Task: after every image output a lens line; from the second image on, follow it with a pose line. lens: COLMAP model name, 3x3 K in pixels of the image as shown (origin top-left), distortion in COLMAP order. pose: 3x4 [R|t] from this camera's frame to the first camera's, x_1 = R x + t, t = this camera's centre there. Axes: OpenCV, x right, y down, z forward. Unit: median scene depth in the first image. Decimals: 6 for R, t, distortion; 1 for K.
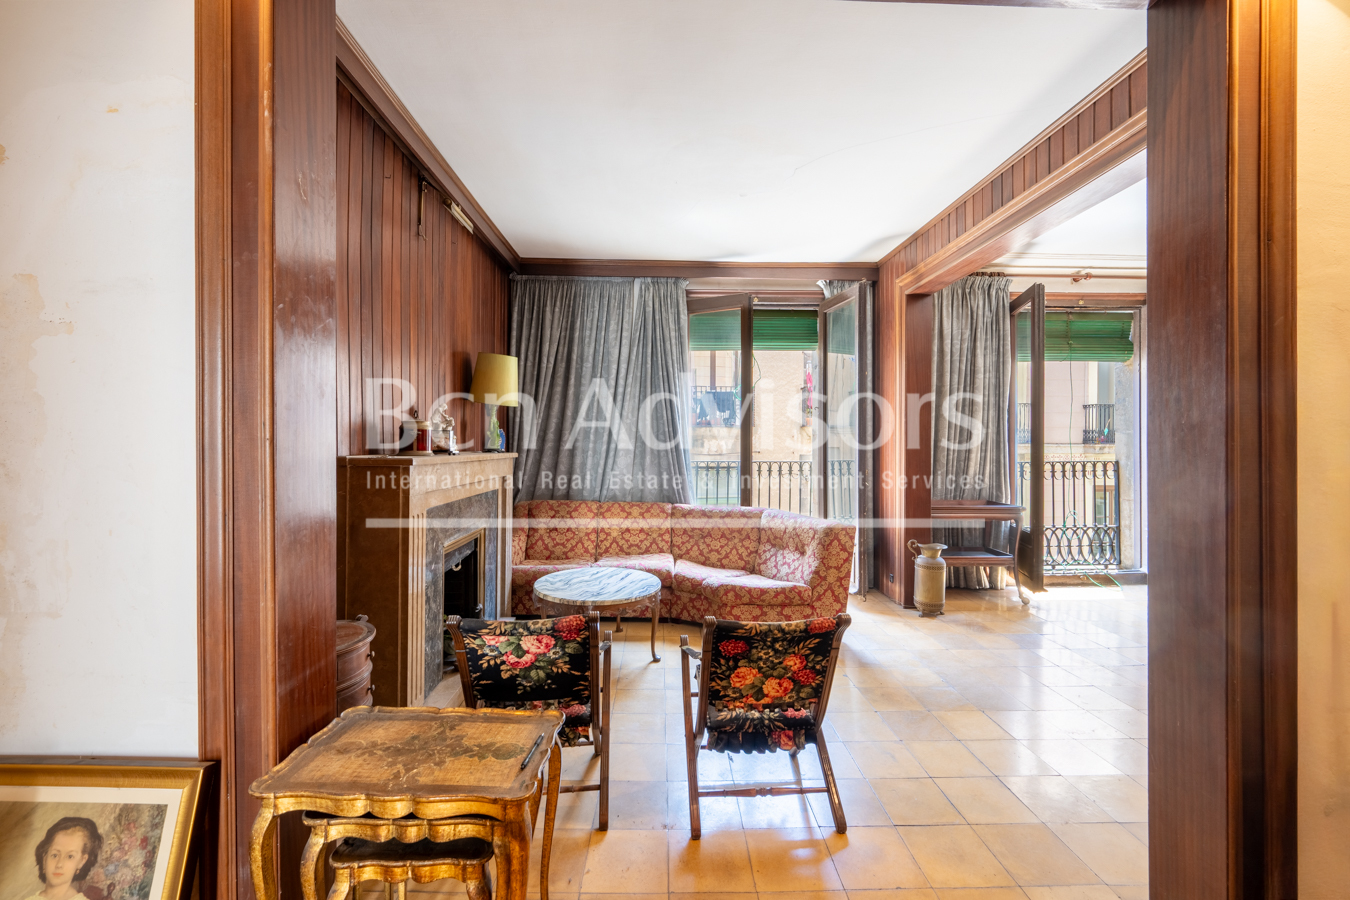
lens RADIAL K [[517.4, 0, 675.0], [0, 517.4, 450.0], [0, 0, 1]] dist [0.000487, -0.000056]
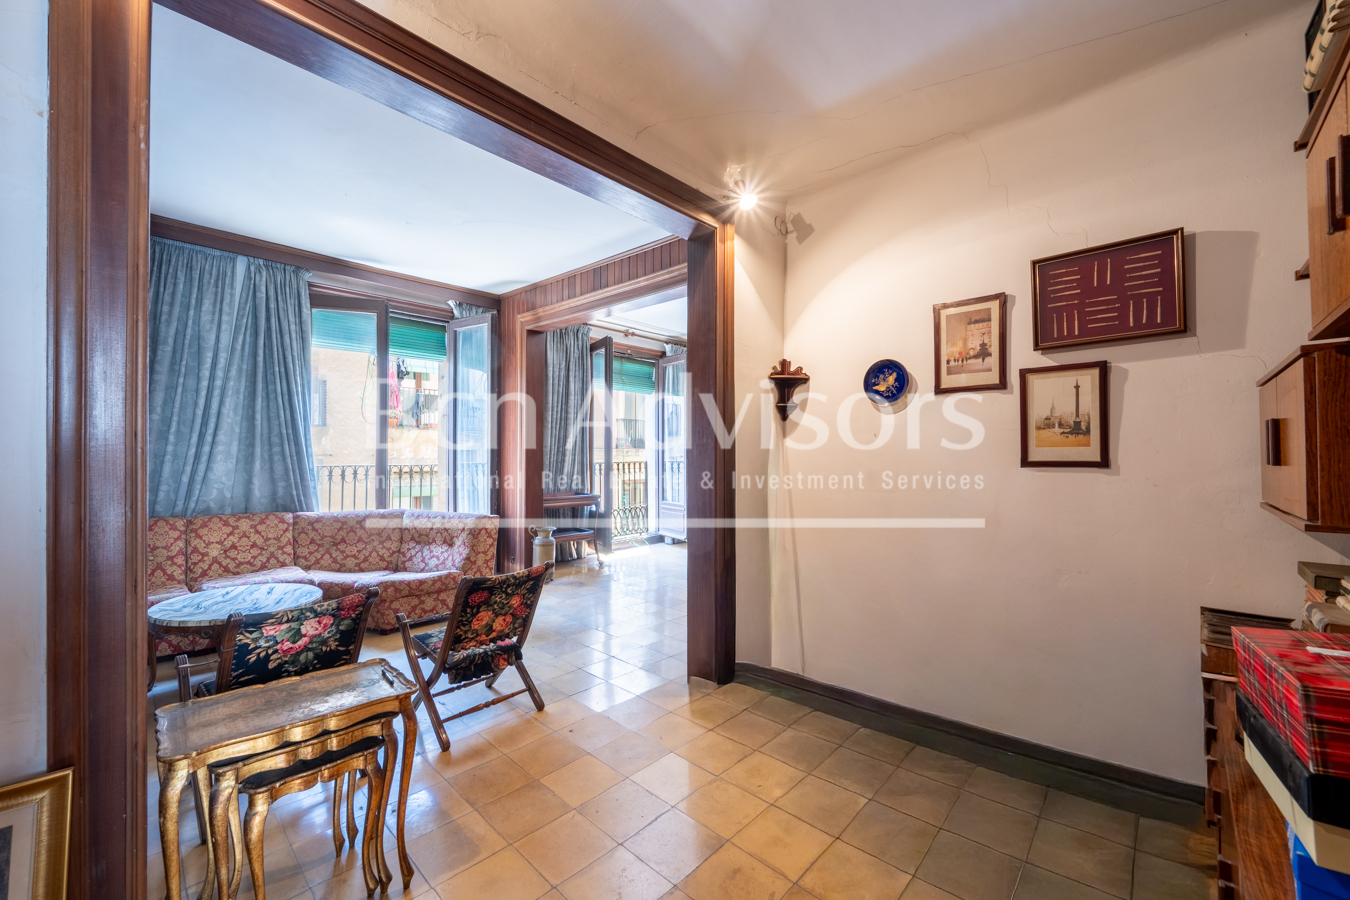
lens RADIAL K [[534.7, 0, 669.7], [0, 534.7, 448.5], [0, 0, 1]] dist [0.001205, -0.000222]
pose [[0.707439, 0.007074, 0.706739, -0.213073], [-0.001721, 0.999964, -0.008286, -0.003194], [-0.706773, 0.004646, 0.707425, -0.150037]]
